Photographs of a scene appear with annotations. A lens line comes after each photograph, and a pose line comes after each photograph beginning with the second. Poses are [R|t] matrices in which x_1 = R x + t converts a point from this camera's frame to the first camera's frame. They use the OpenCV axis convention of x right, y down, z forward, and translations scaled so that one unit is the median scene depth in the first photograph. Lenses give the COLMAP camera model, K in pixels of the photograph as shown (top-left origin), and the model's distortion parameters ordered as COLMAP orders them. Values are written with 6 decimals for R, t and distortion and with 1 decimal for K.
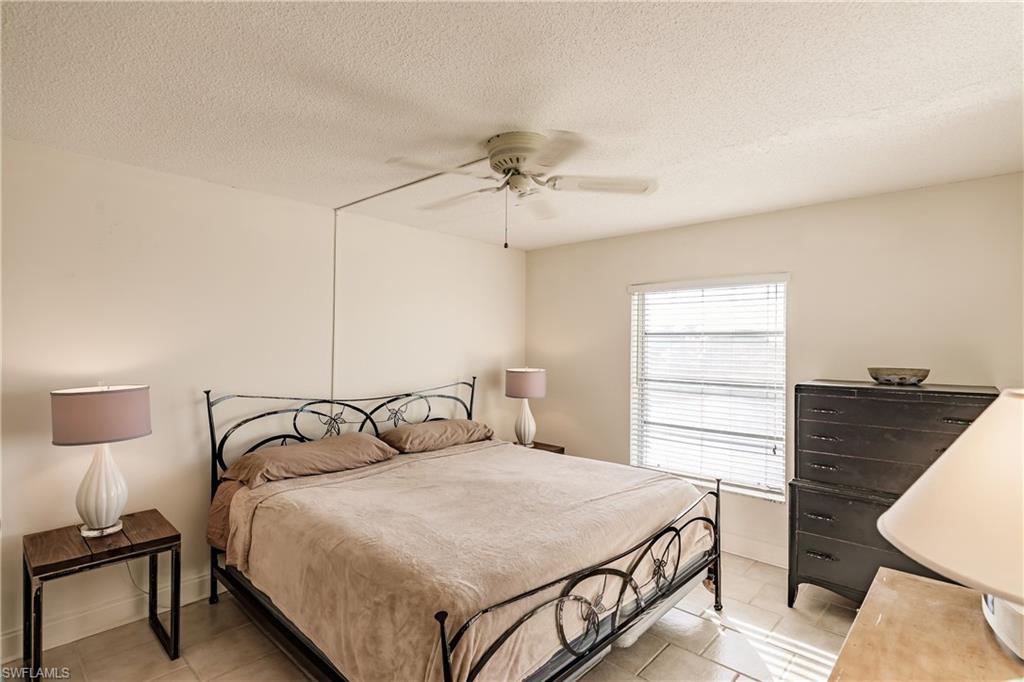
lens RADIAL K [[492.9, 0, 519.8], [0, 492.9, 345.6], [0, 0, 1]] dist [-0.001224, -0.003049]
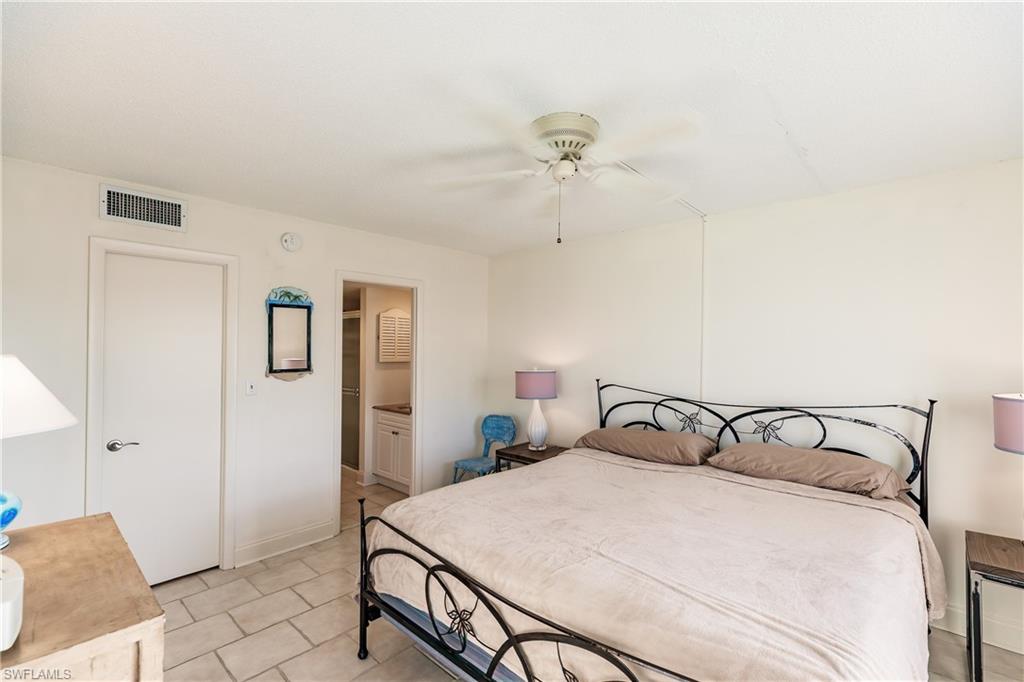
lens RADIAL K [[455.9, 0, 520.8], [0, 455.9, 342.0], [0, 0, 1]] dist [0.004585, 0.002252]
pose [[0.021066, -0.019897, -0.999580, 0.624431], [-0.006994, 0.999775, -0.020048, 0.008873], [0.999754, 0.007413, 0.020922, 0.649100]]
